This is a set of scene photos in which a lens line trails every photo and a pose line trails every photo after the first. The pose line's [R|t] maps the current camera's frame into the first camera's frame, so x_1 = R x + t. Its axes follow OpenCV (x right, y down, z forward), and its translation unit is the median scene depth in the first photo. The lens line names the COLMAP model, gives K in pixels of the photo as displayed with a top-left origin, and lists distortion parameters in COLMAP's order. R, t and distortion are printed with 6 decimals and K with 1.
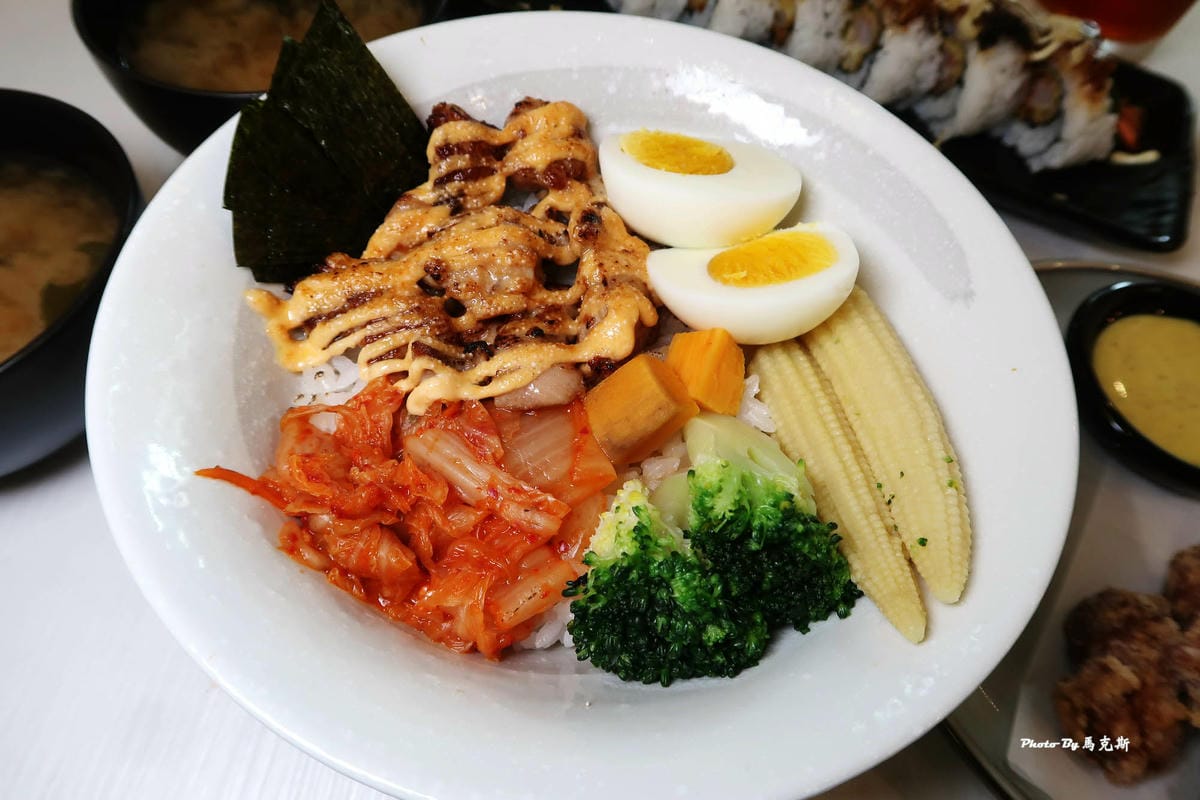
lens RADIAL K [[820.8, 0, 600.0], [0, 820.8, 400.0], [0, 0, 1]] dist [-0.011980, 0.006240]
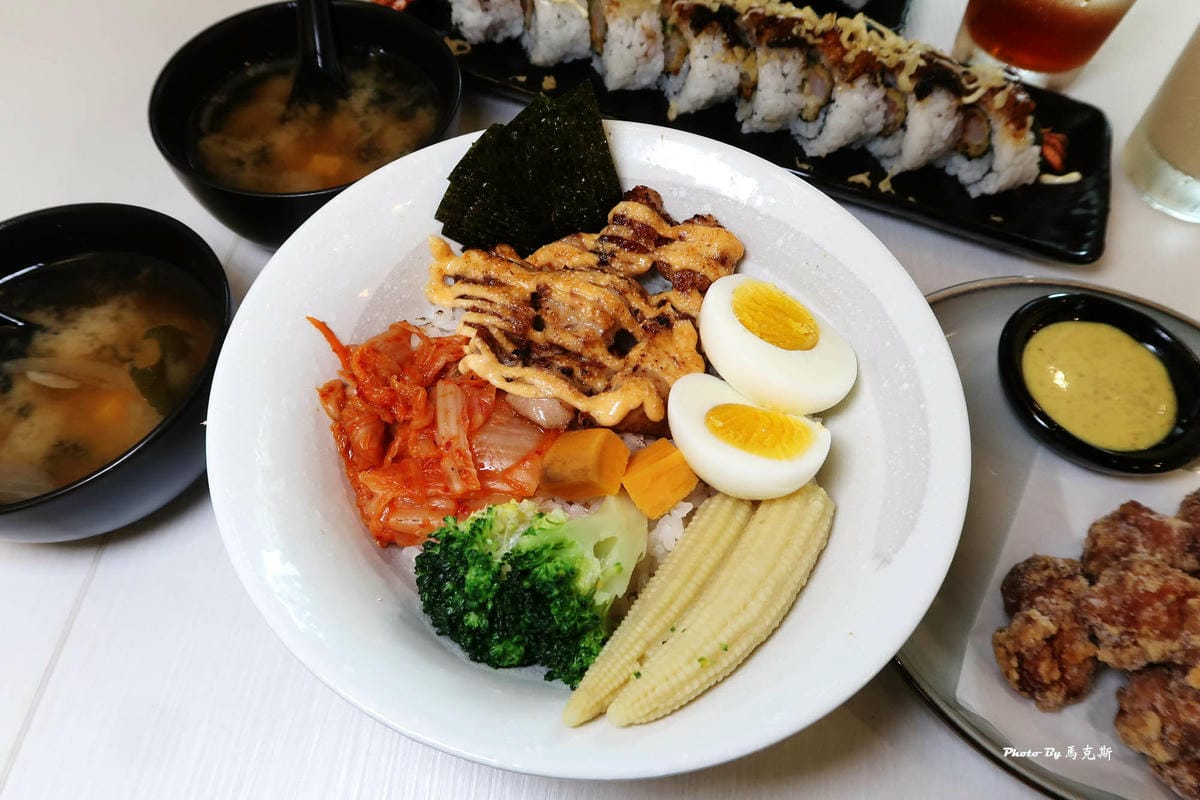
lens RADIAL K [[820.8, 0, 600.0], [0, 820.8, 400.0], [0, 0, 1]] dist [-0.011980, 0.006240]
pose [[0.740348, 0.550240, -0.386162, 0.475847], [-0.565904, 0.820206, 0.083760, -0.180676], [0.362820, 0.156519, 0.918620, -0.147689]]
